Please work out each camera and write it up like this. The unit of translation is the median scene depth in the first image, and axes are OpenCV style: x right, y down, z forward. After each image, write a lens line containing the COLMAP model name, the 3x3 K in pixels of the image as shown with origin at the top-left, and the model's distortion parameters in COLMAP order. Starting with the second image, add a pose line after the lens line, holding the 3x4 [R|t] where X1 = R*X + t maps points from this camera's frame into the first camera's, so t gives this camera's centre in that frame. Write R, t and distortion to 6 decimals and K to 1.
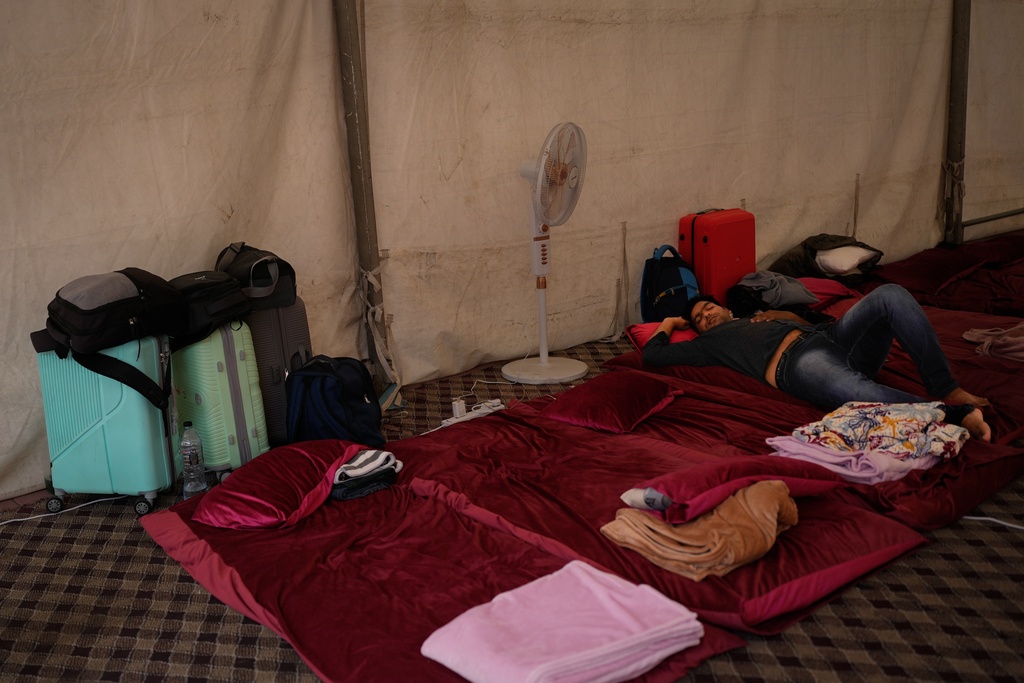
lens RADIAL K [[1131.5, 0, 512.0], [0, 1131.5, 341.5], [0, 0, 1]] dist [0.048828, -0.020208]
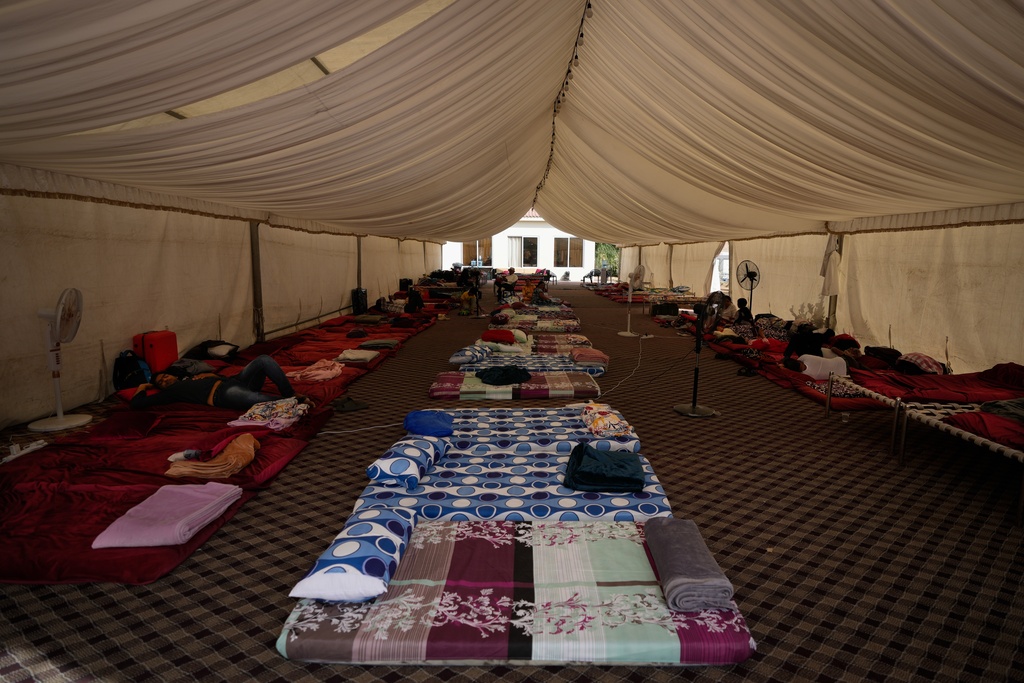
lens RADIAL K [[497.3, 0, 512.0], [0, 497.3, 341.5], [0, 0, 1]] dist [-0.002493, -0.000524]
pose [[0.632899, -0.069956, 0.771068, -0.129761], [0.140674, 0.989723, -0.025672, 0.020670], [-0.761348, 0.124717, 0.636235, -0.081493]]
